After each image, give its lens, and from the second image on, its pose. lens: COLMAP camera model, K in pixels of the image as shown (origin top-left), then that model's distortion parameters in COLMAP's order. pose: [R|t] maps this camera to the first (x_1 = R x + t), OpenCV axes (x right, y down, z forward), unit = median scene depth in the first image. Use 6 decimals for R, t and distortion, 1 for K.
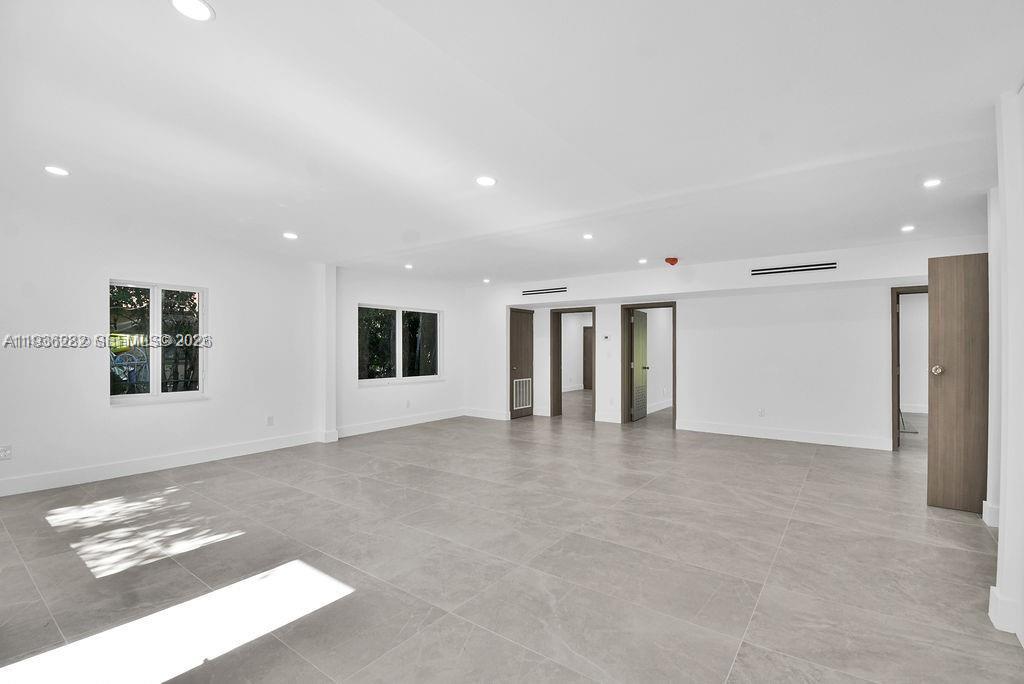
lens RADIAL K [[460.7, 0, 520.4], [0, 460.7, 355.6], [0, 0, 1]] dist [0.005919, -0.014900]
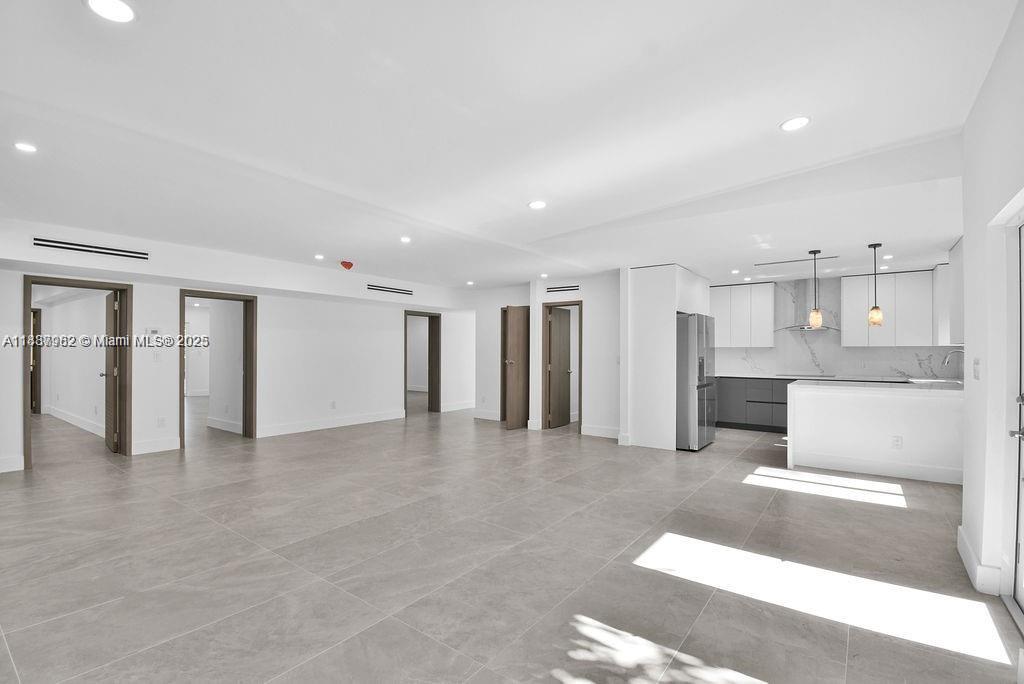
lens RADIAL K [[460.7, 0, 529.2], [0, 460.7, 352.3], [0, 0, 1]] dist [0.005919, -0.014900]
pose [[-0.010135, 0.002217, 0.999946, -0.736773], [0.009766, 0.999950, -0.002118, -0.003501], [-0.999901, 0.009744, -0.010157, 0.622728]]
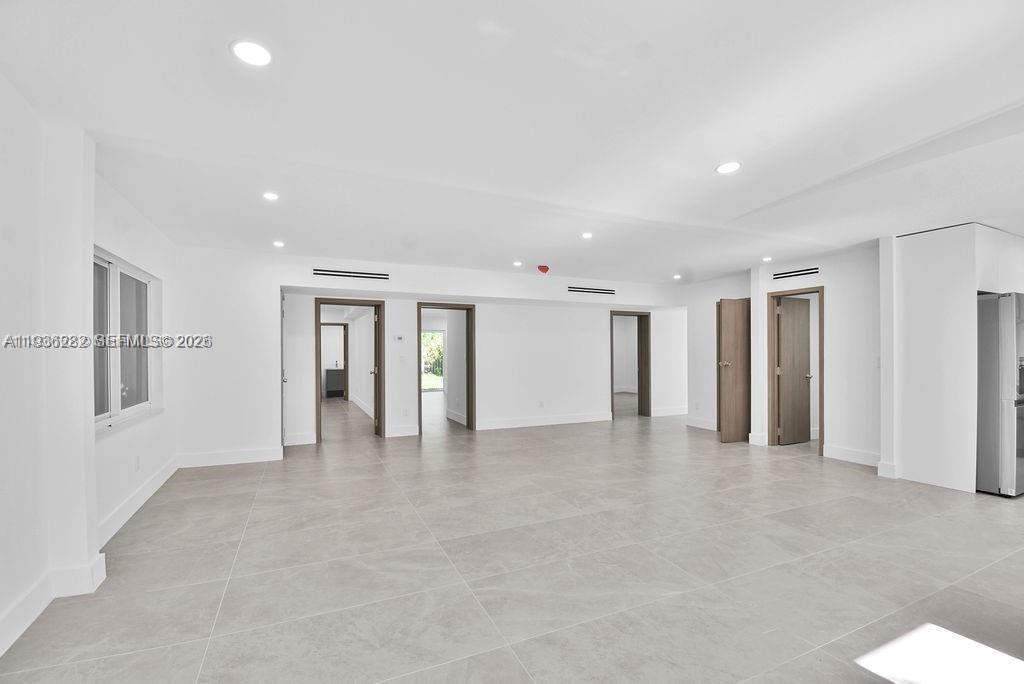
lens RADIAL K [[460.7, 0, 522.9], [0, 460.7, 350.9], [0, 0, 1]] dist [0.005919, -0.014900]
pose [[0.477608, 0.004919, 0.878559, -0.649817], [0.014487, 0.999804, -0.013473, -0.002575], [-0.878454, 0.019162, 0.477443, 0.555856]]
